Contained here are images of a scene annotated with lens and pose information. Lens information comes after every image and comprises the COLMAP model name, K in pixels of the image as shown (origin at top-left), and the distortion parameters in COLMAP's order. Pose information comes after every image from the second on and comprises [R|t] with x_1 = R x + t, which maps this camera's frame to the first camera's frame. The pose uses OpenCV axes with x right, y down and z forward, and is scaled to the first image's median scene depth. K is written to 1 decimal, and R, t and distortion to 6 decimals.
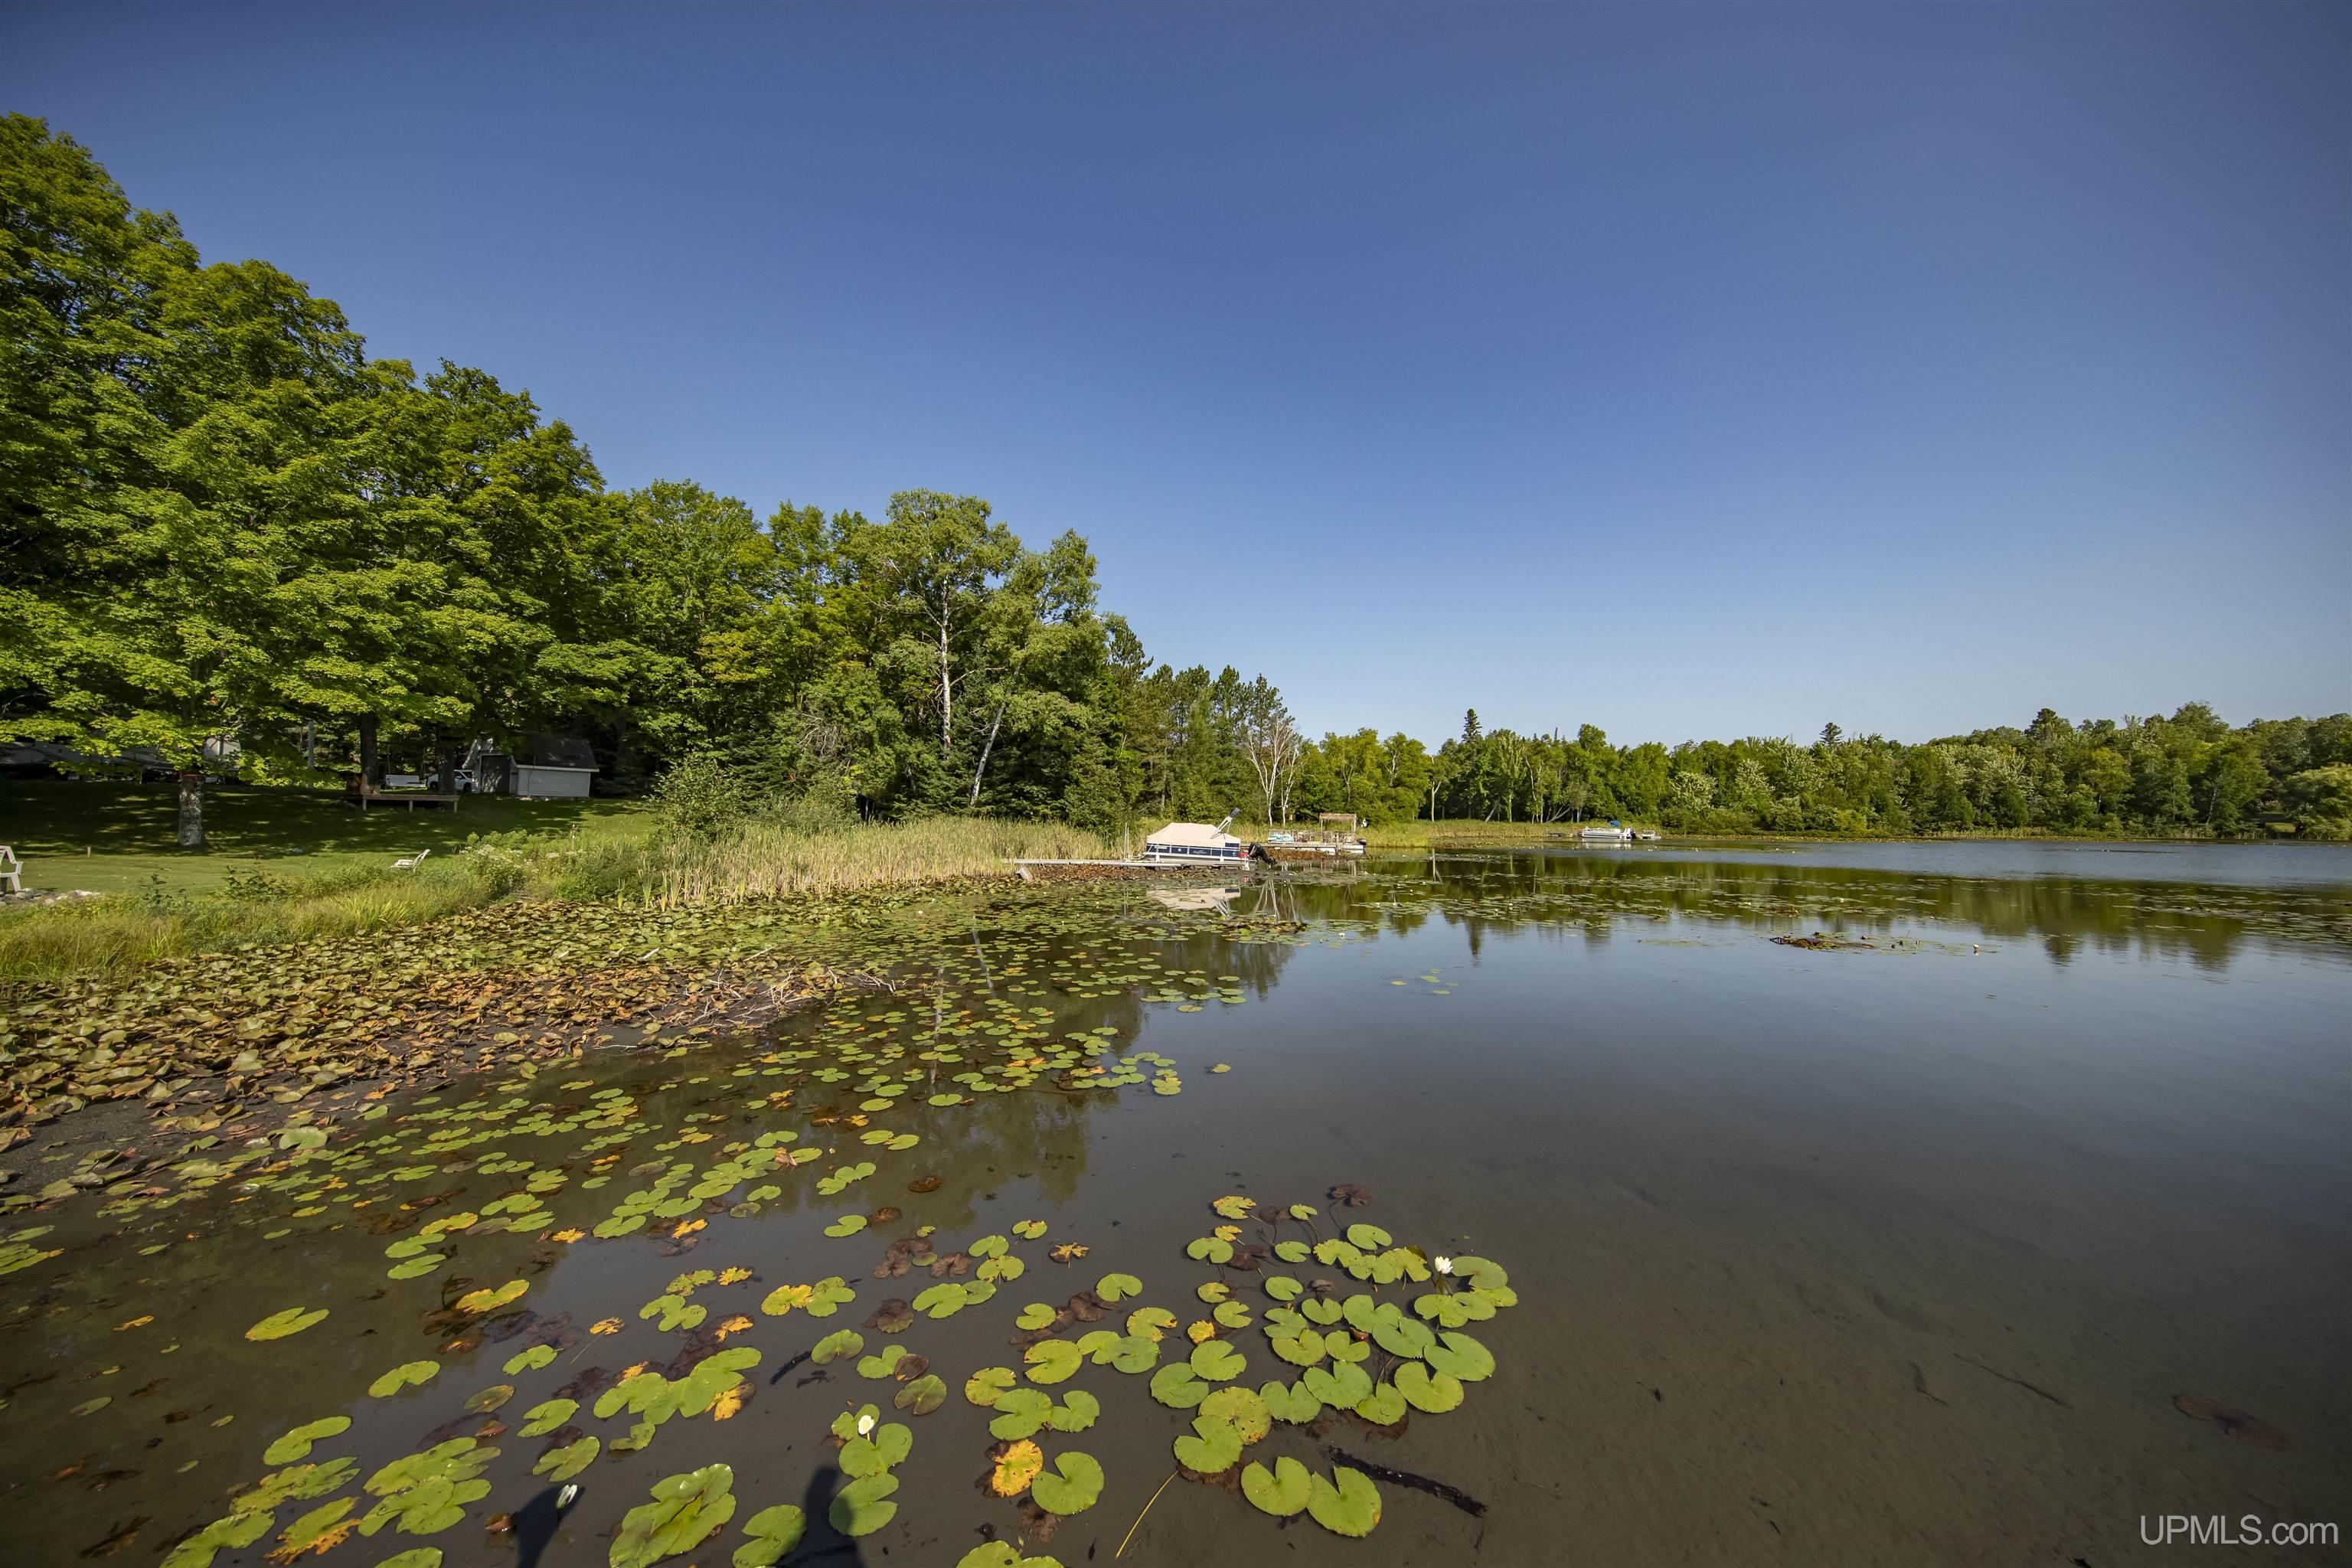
lens RADIAL K [[738.9, 0, 1183.4], [0, 738.9, 785.0], [0, 0, 1]] dist [0.000997, -0.002763]
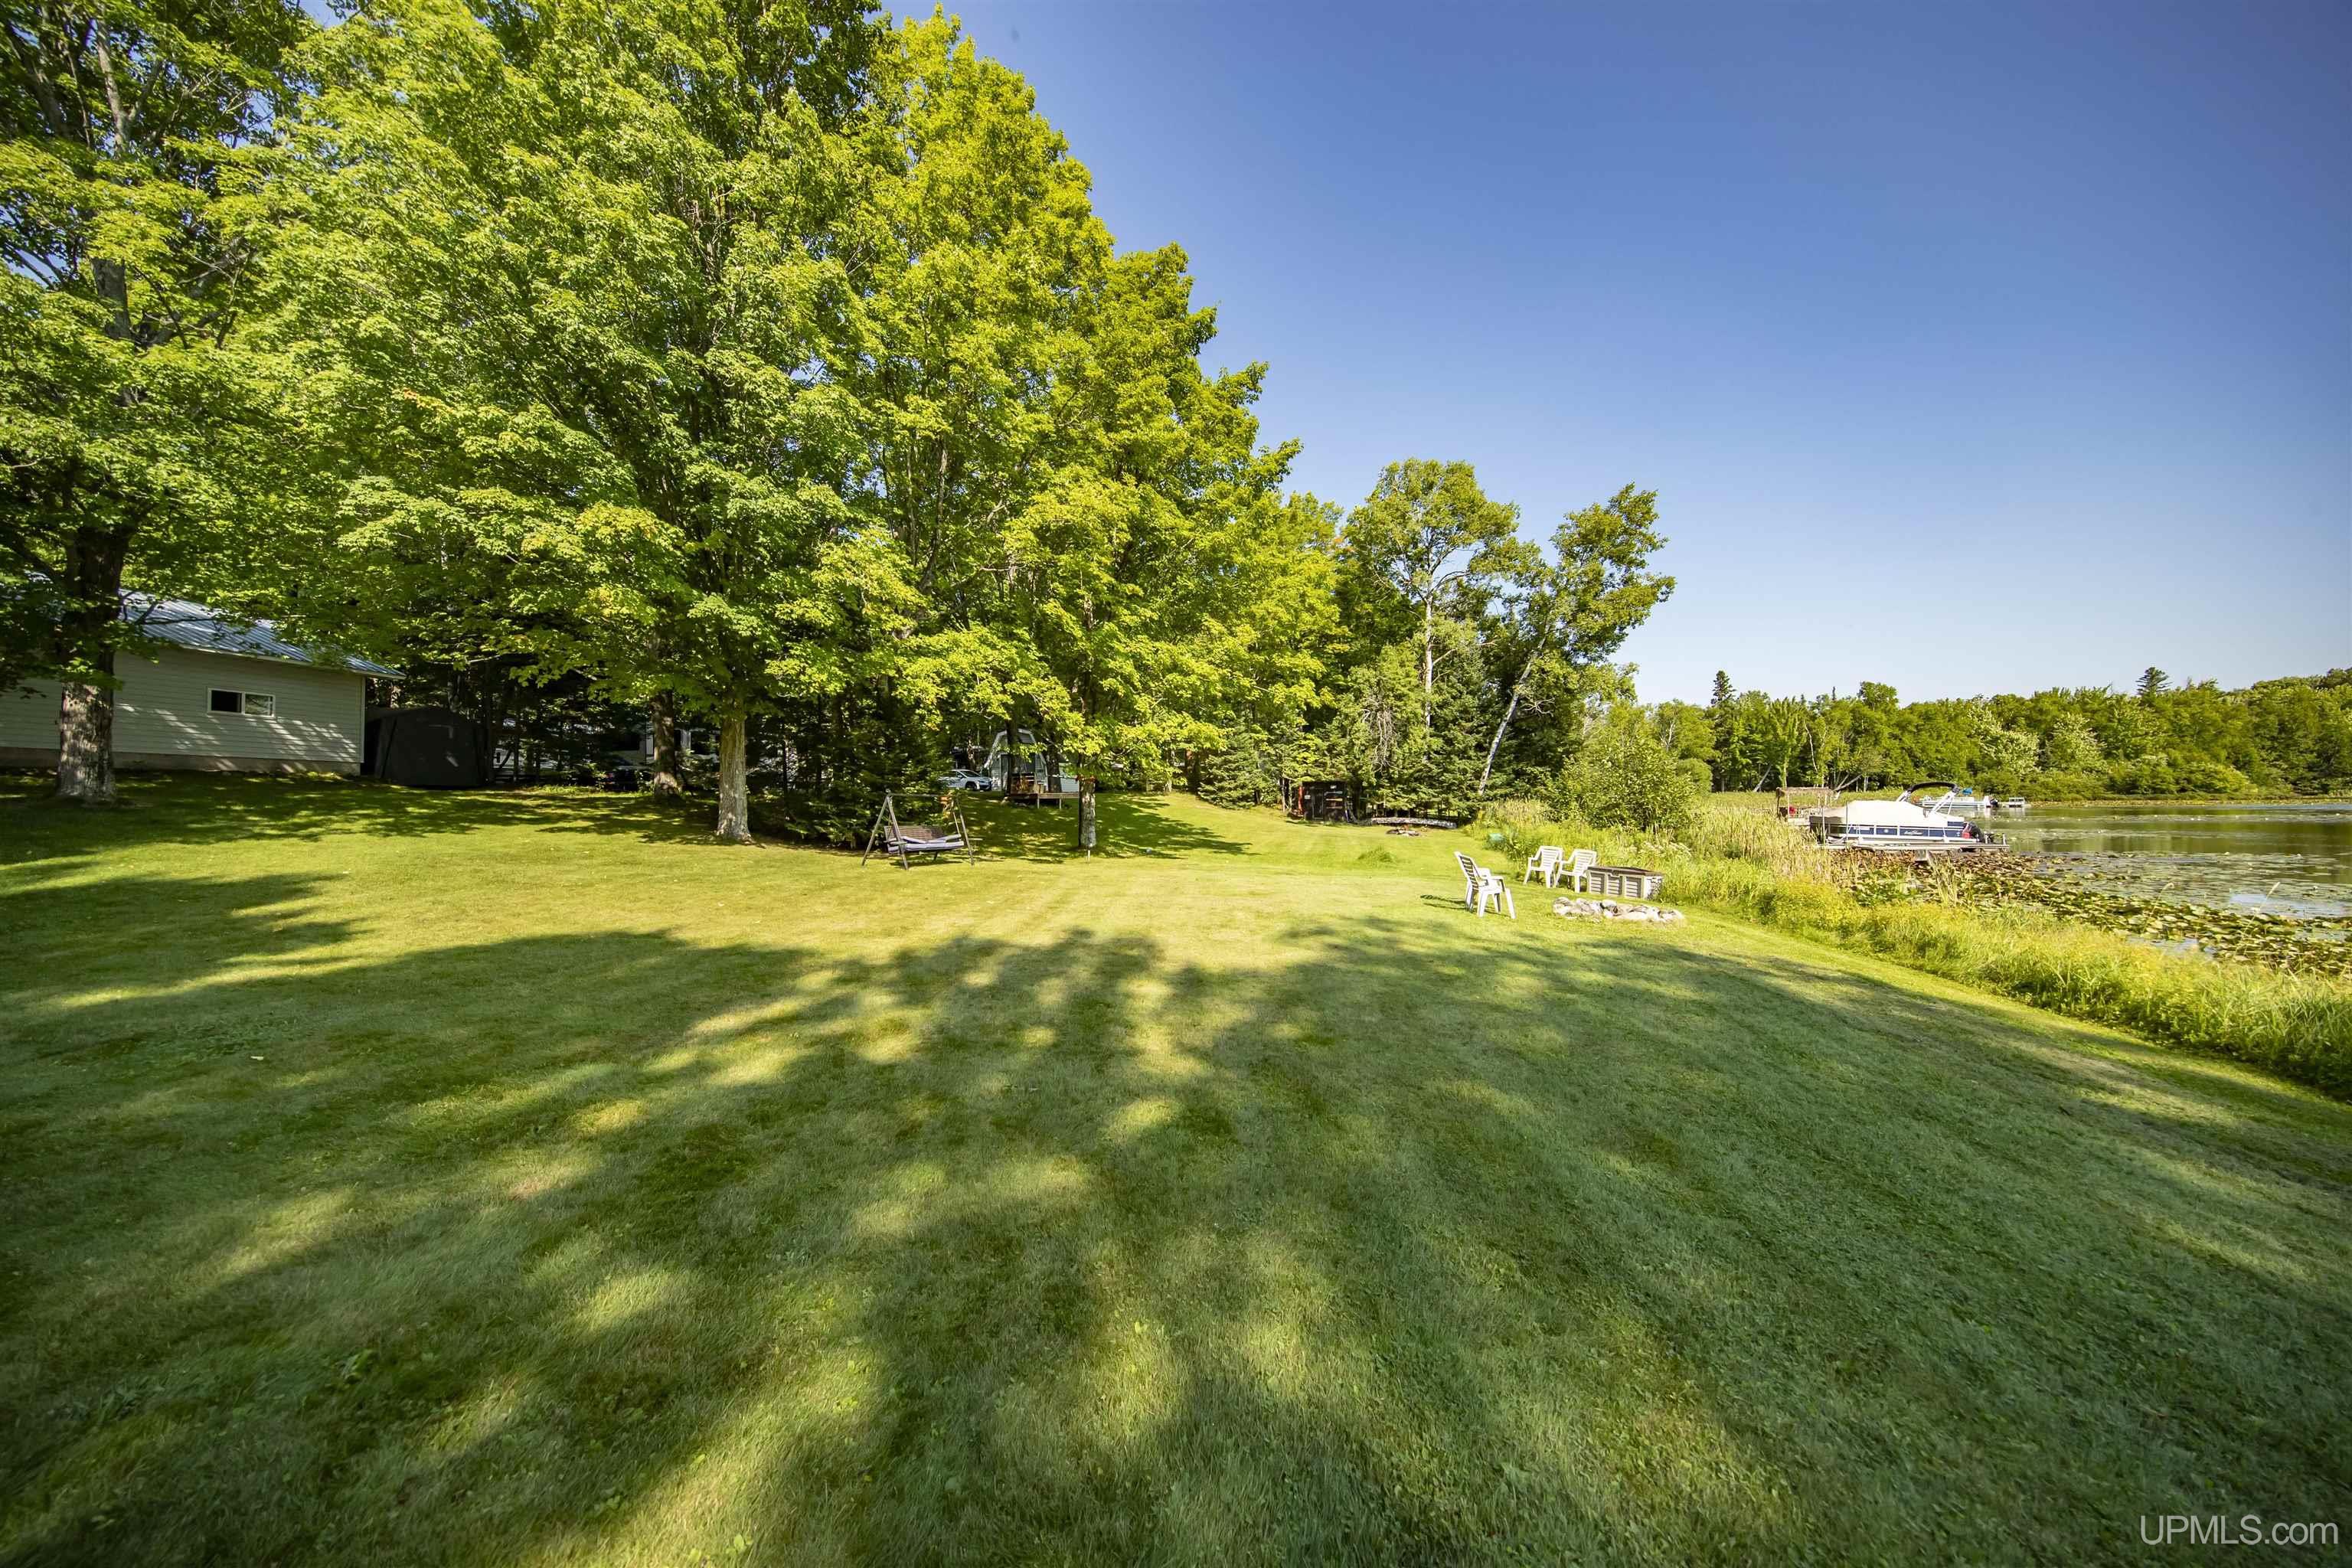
lens RADIAL K [[738.9, 0, 1183.4], [0, 738.9, 785.0], [0, 0, 1]] dist [0.000997, -0.002763]
pose [[0.991870, -0.030074, -0.123649, -0.181321], [0.032950, 0.999230, 0.021281, -0.003304], [0.122914, -0.025182, 0.992098, 0.005784]]
